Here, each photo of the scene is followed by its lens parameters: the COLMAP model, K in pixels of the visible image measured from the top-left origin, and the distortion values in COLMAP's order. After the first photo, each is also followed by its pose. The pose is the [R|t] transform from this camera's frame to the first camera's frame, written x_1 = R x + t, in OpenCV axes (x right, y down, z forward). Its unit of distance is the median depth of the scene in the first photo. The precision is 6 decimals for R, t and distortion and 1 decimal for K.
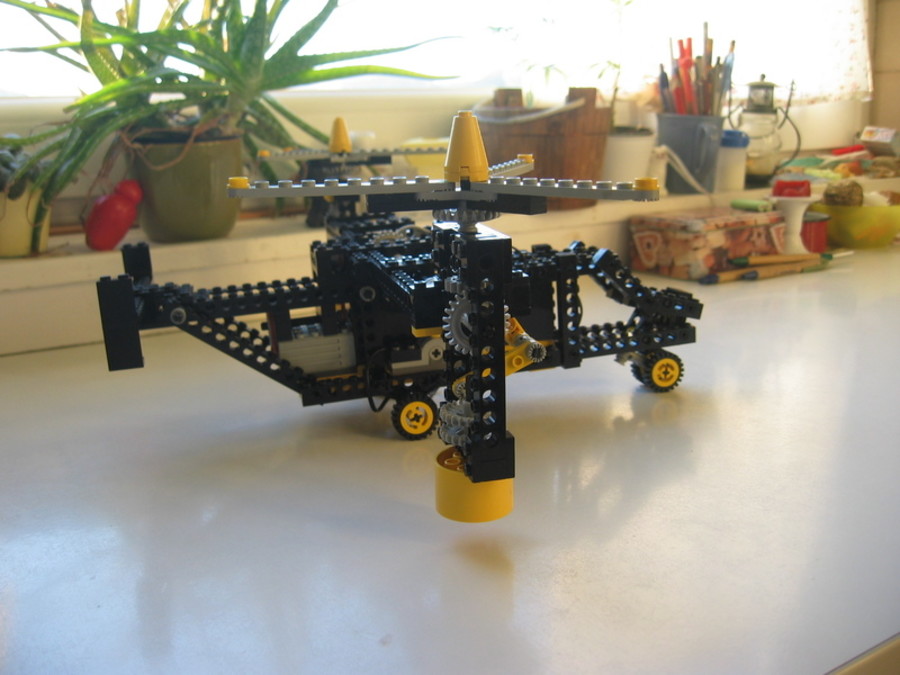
lens RADIAL K [[950.4, 0, 446.5], [0, 950.4, 334.7], [0, 0, 1]] dist [-0.092877, 0.000000]
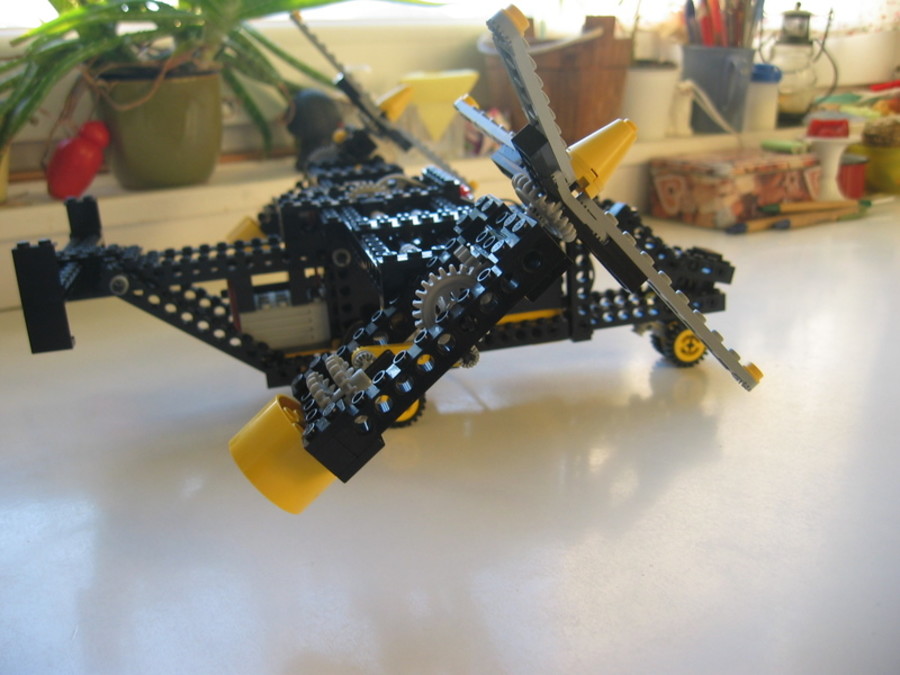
lens RADIAL K [[950.4, 0, 441.9], [0, 950.4, 349.1], [0, 0, 1]] dist [-0.092877, 0.000000]
pose [[0.999740, 0.003341, -0.022545, 0.013710], [-0.001518, 0.996761, 0.080401, -0.015394], [0.022741, -0.080346, 0.996508, 0.076456]]
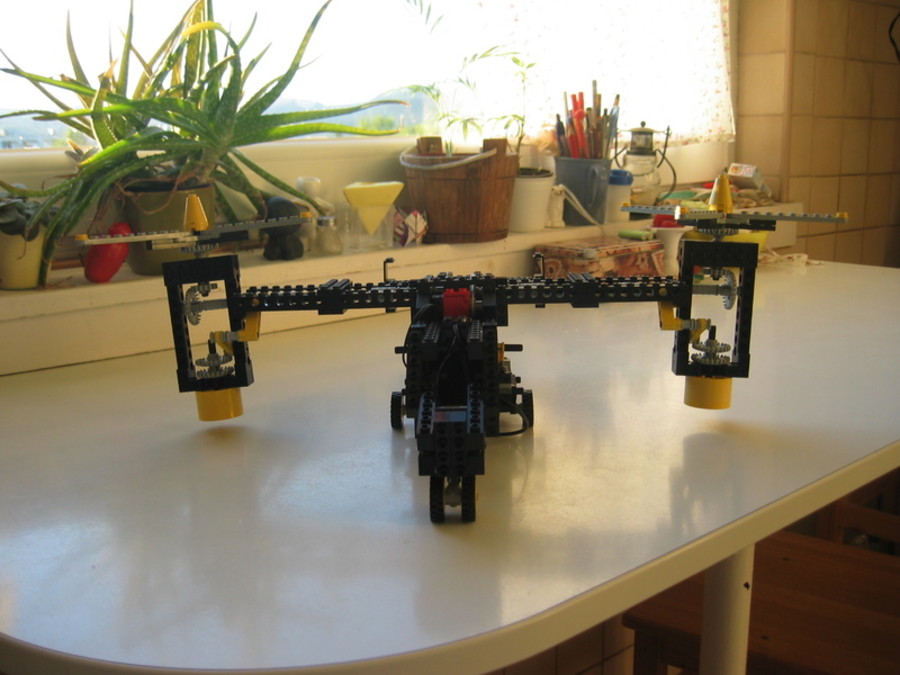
lens RADIAL K [[950.4, 0, 455.3], [0, 950.4, 335.2], [0, 0, 1]] dist [-0.092877, 0.000000]
pose [[0.992607, -0.021767, 0.119403, -0.053087], [0.024414, 0.999487, -0.020752, 0.009212], [-0.118890, 0.023514, 0.992629, -0.176048]]
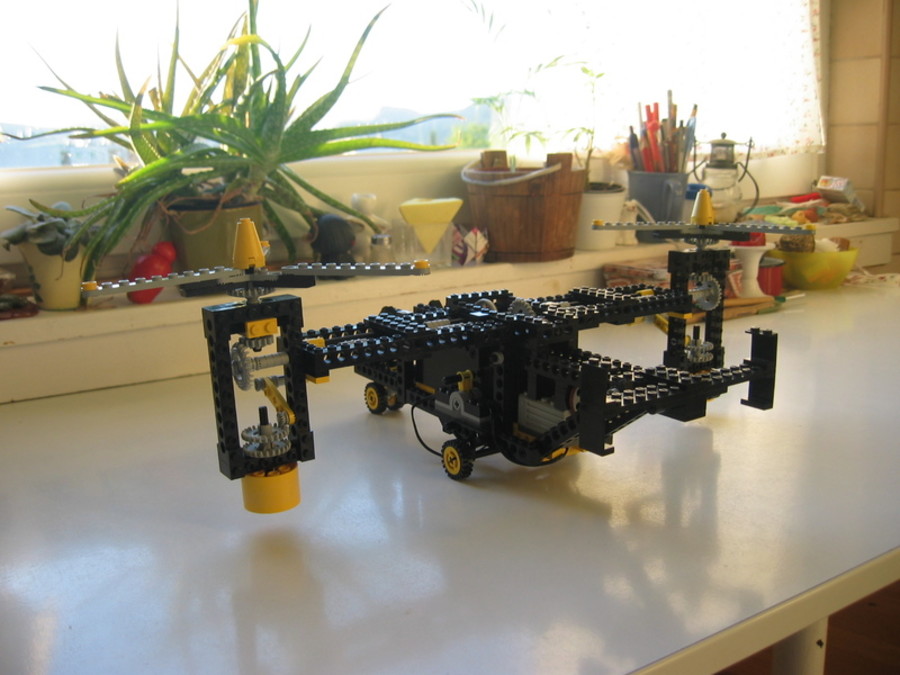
lens RADIAL K [[950.4, 0, 448.4], [0, 950.4, 332.4], [0, 0, 1]] dist [-0.092877, 0.000000]
pose [[0.999850, -0.006694, 0.015967, -0.008443], [0.007211, 0.999444, -0.032558, -0.011398], [-0.015740, 0.032669, 0.999342, -0.125369]]
